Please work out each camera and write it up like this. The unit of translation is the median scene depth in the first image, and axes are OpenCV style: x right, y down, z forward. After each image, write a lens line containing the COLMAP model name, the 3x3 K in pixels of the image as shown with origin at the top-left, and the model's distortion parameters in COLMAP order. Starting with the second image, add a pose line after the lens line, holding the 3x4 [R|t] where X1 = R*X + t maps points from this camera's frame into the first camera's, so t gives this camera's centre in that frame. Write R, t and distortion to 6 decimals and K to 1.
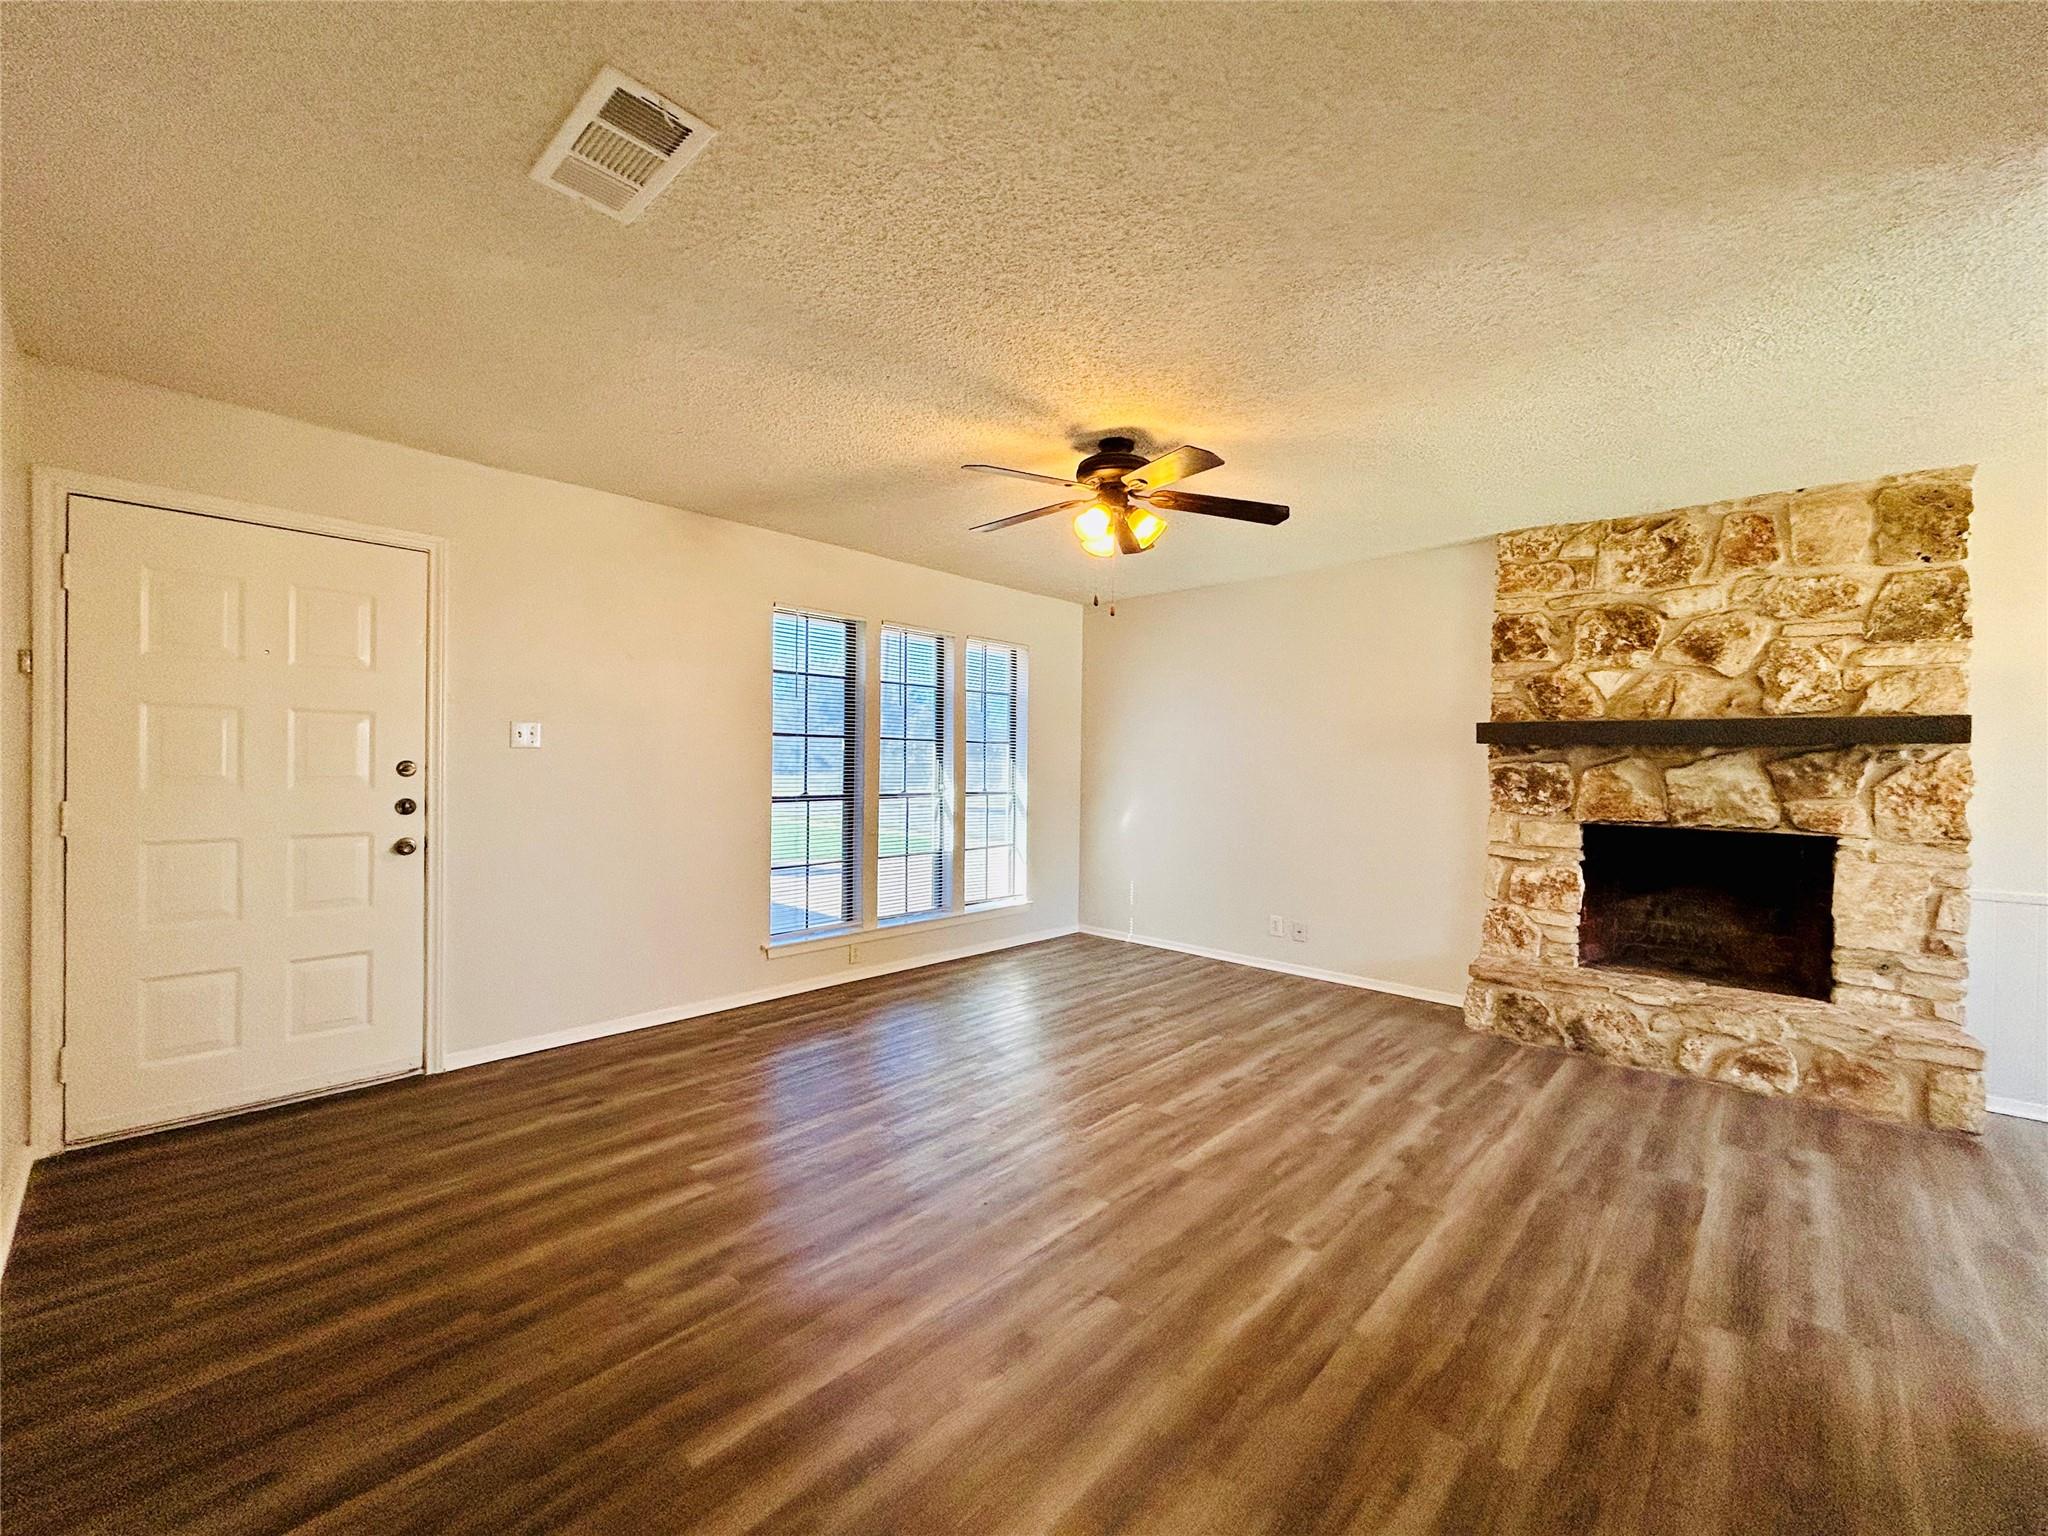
lens RADIAL K [[821.2, 0, 1026.8], [0, 821.2, 775.4], [0, 0, 1]] dist [-0.003253, 0.002531]
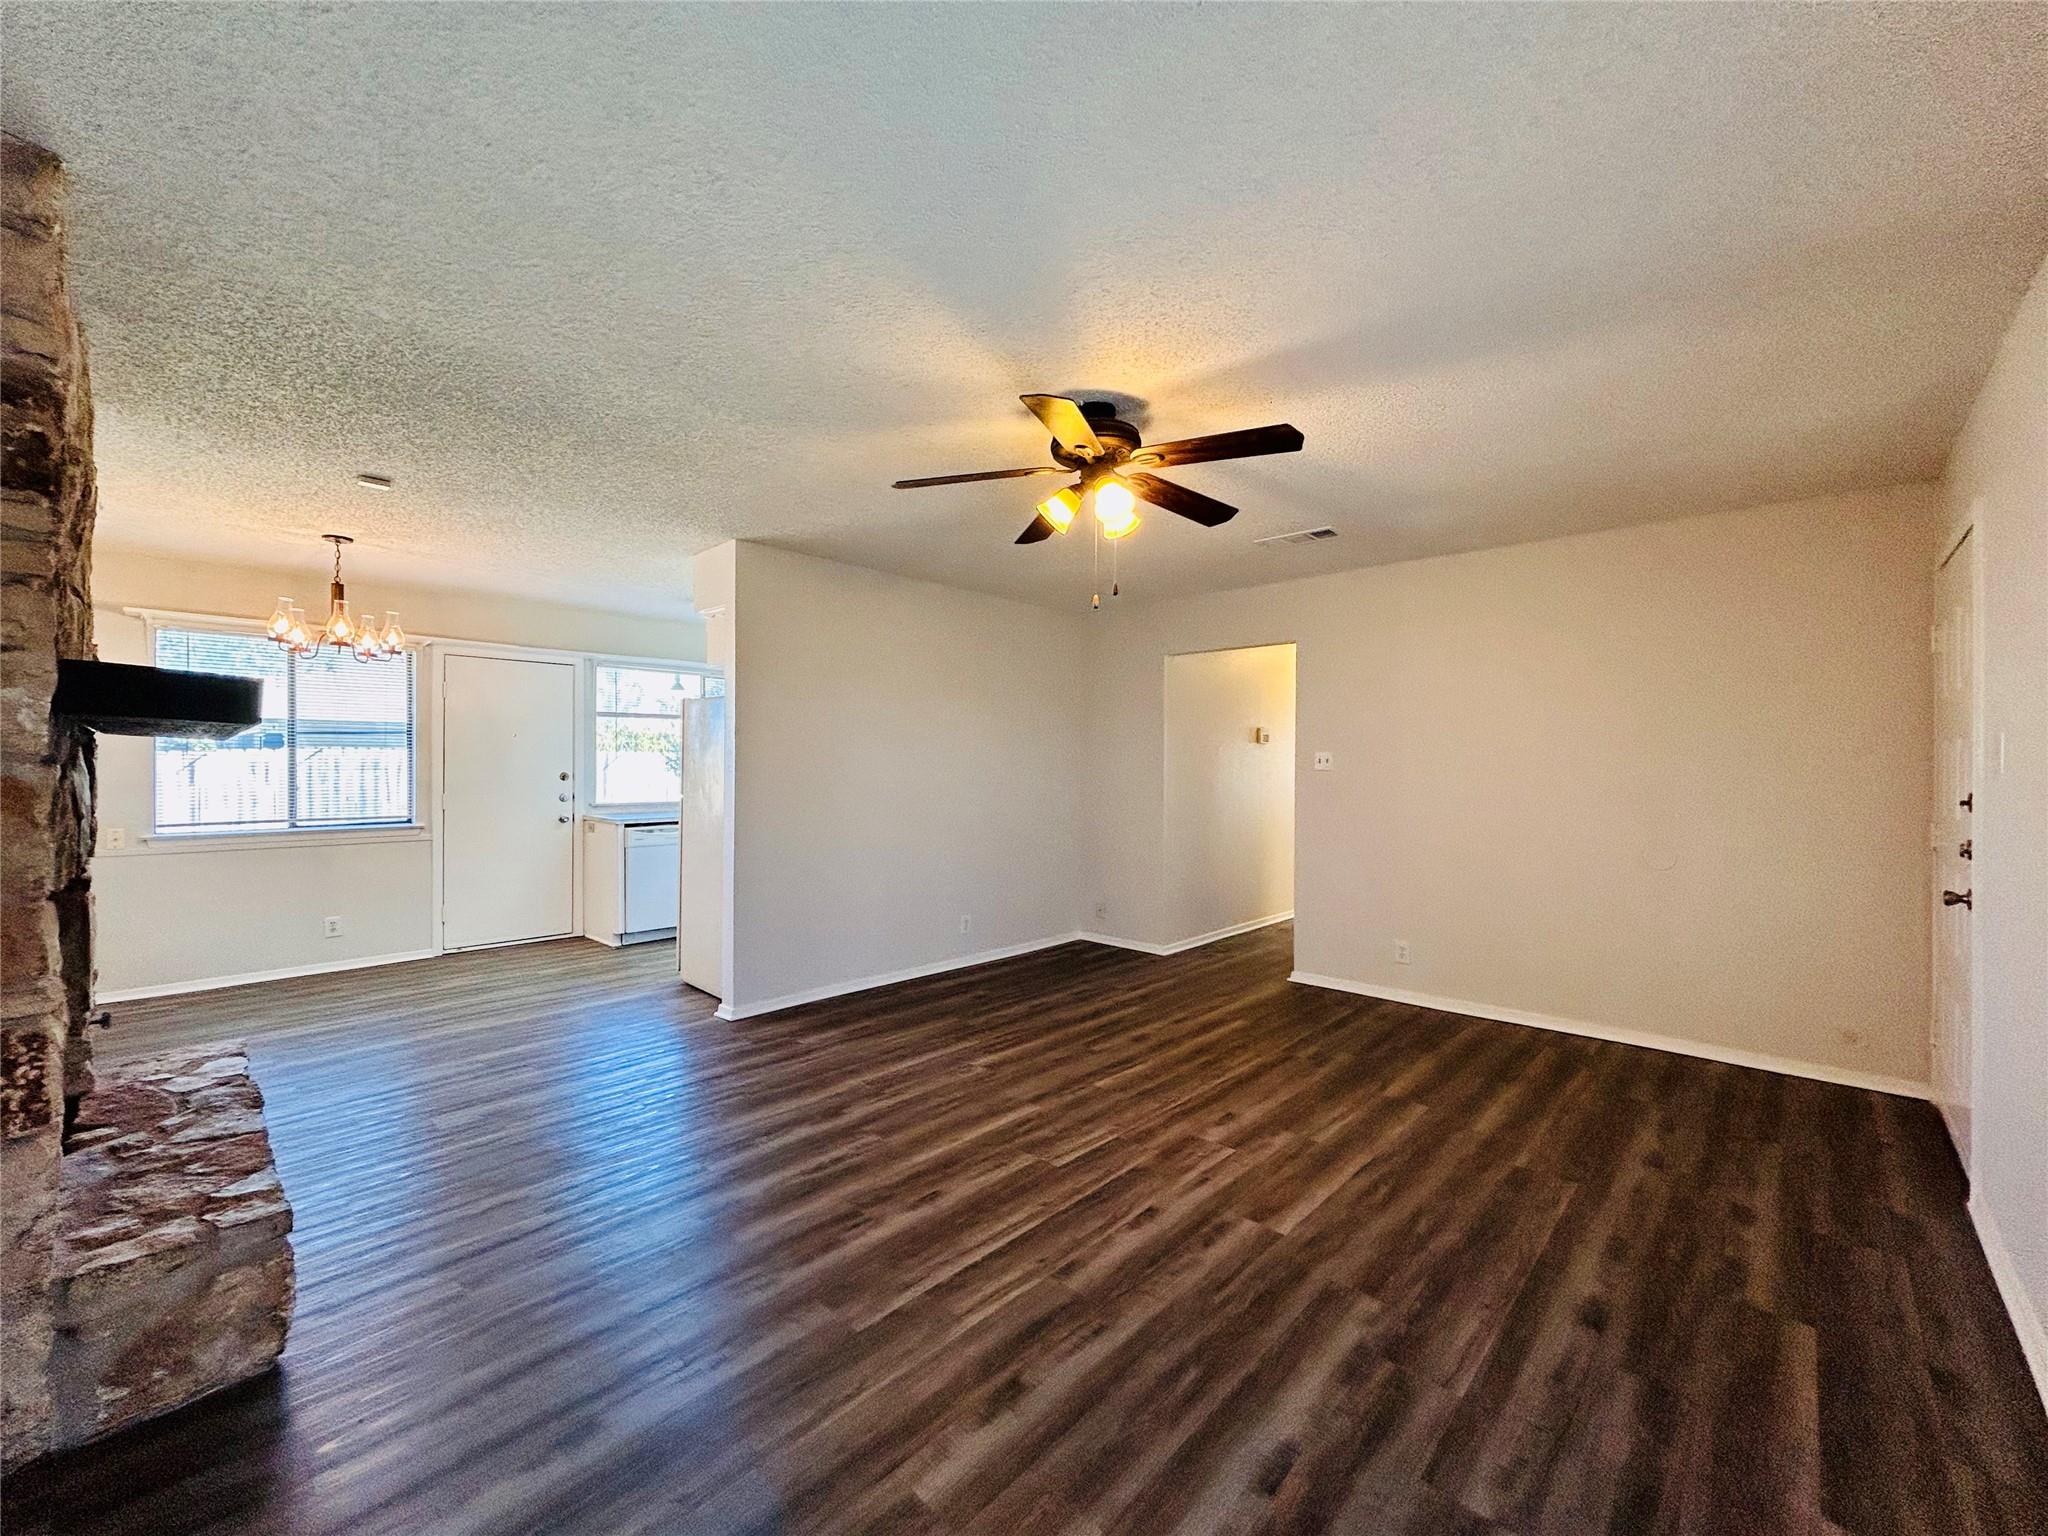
lens RADIAL K [[821.2, 0, 1028.9], [0, 821.2, 761.0], [0, 0, 1]] dist [-0.003253, 0.002531]
pose [[-0.999772, -0.021084, 0.003427, 0.173033], [-0.021051, 0.999735, 0.009362, -0.039163], [-0.003624, 0.009288, -0.999950, 1.897963]]
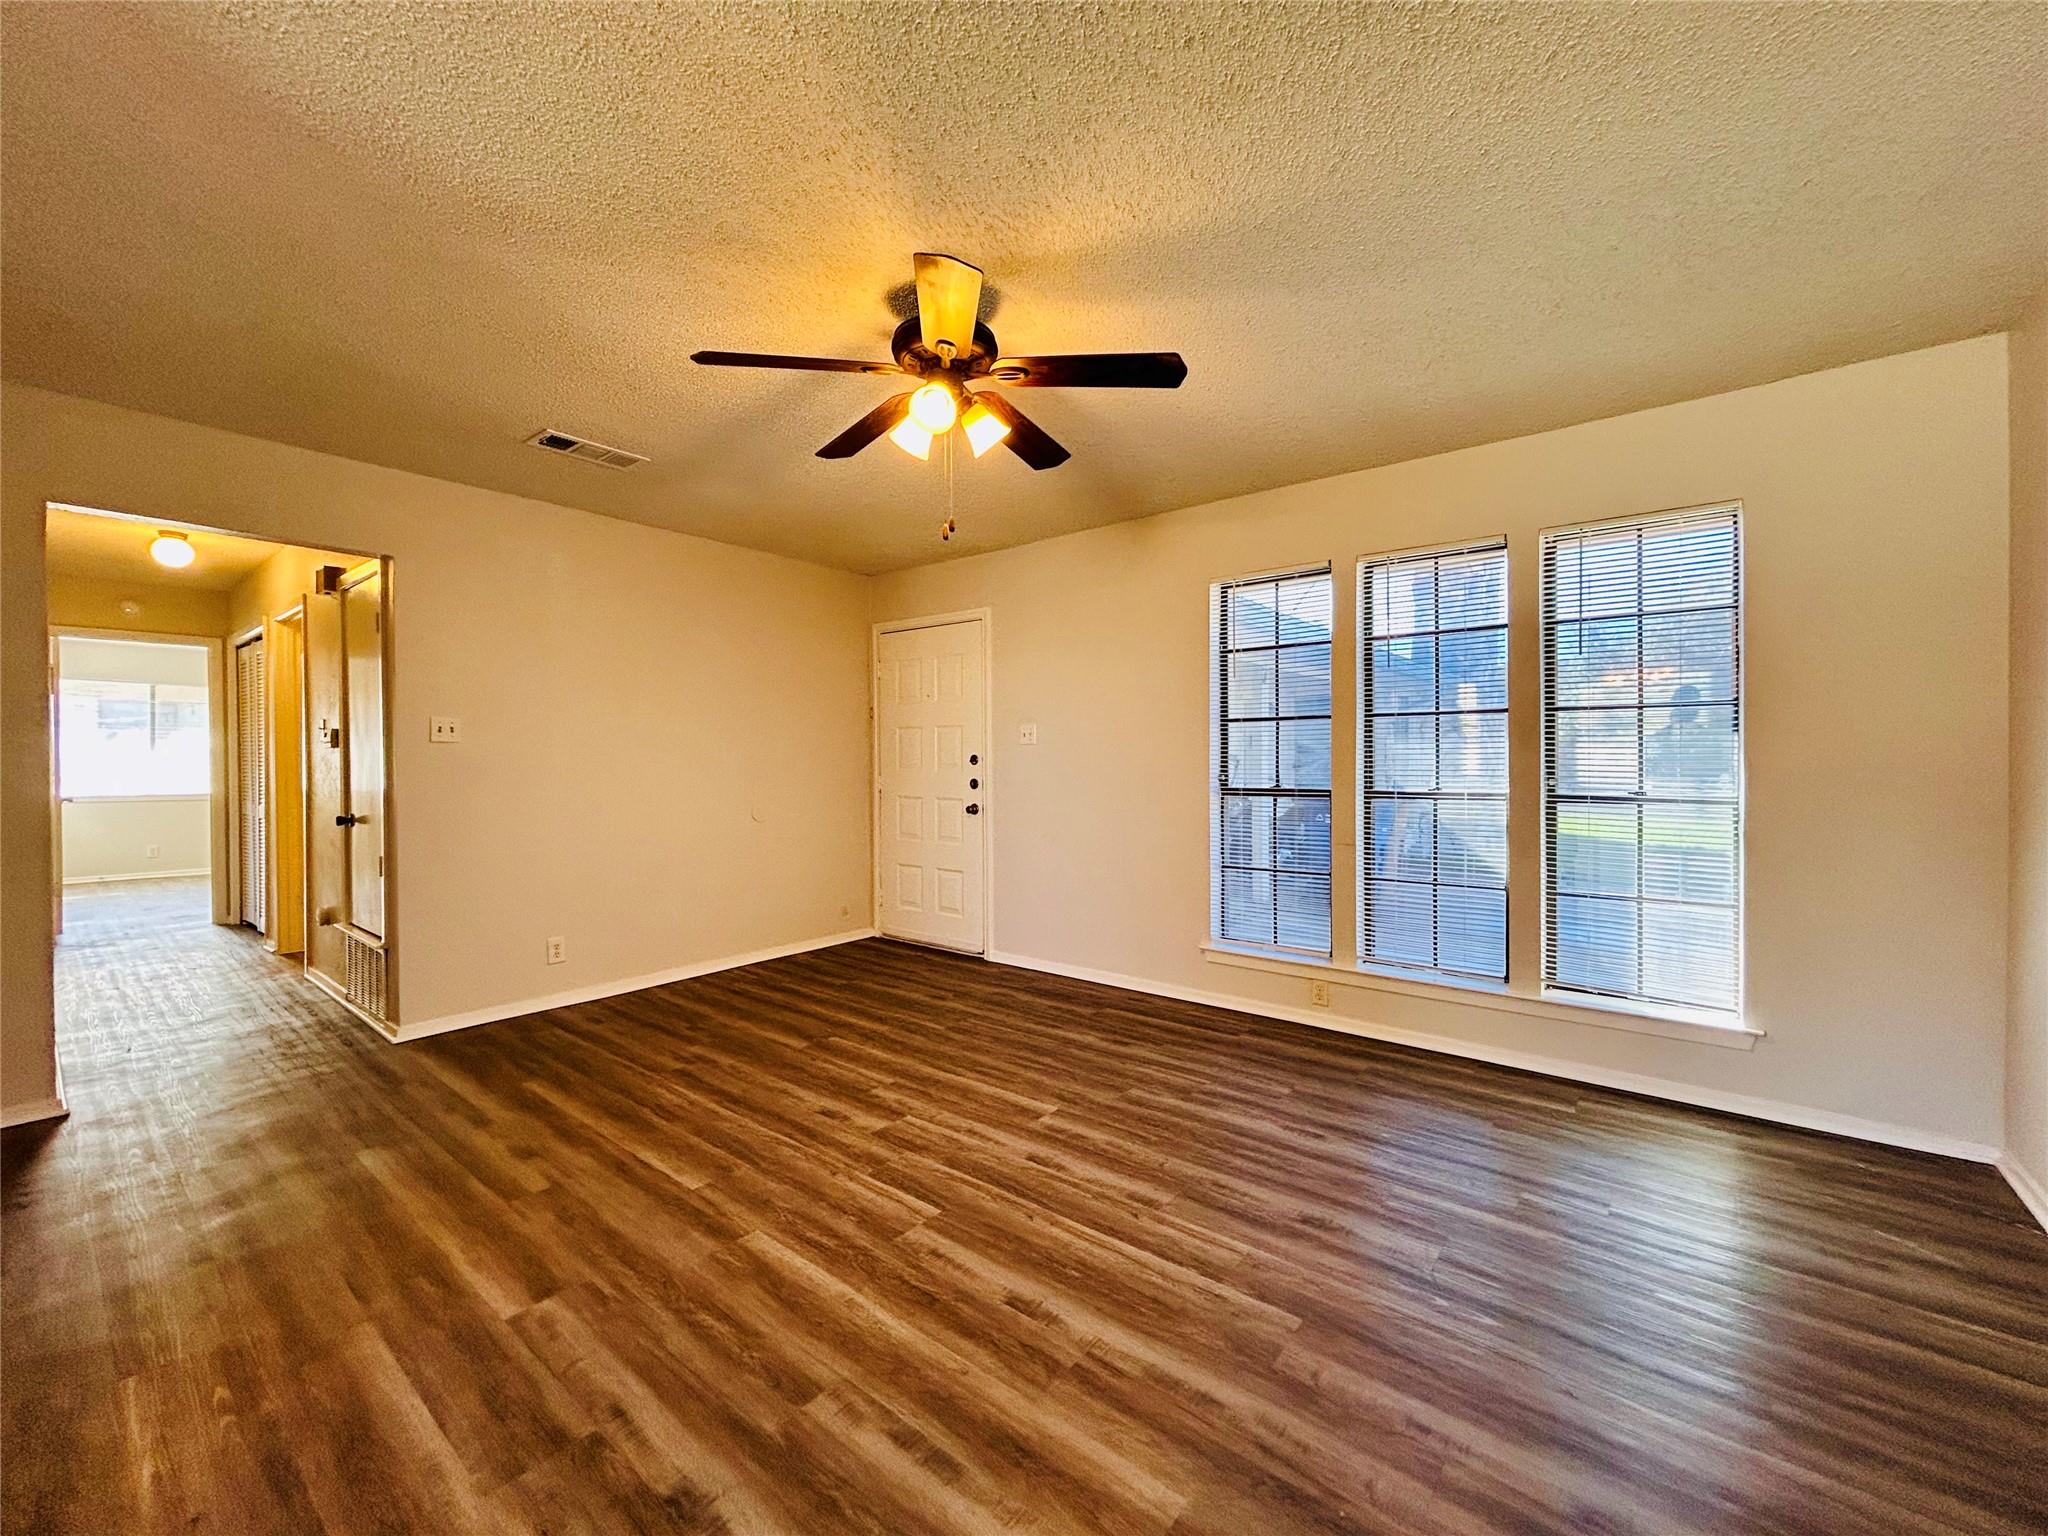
lens RADIAL K [[821.2, 0, 1025.2], [0, 821.2, 766.4], [0, 0, 1]] dist [-0.003253, 0.002531]
pose [[0.070551, -0.007768, -0.997478, 0.866802], [-0.012088, 0.999890, -0.008641, 0.018359], [0.997435, 0.012667, 0.070449, 1.035266]]
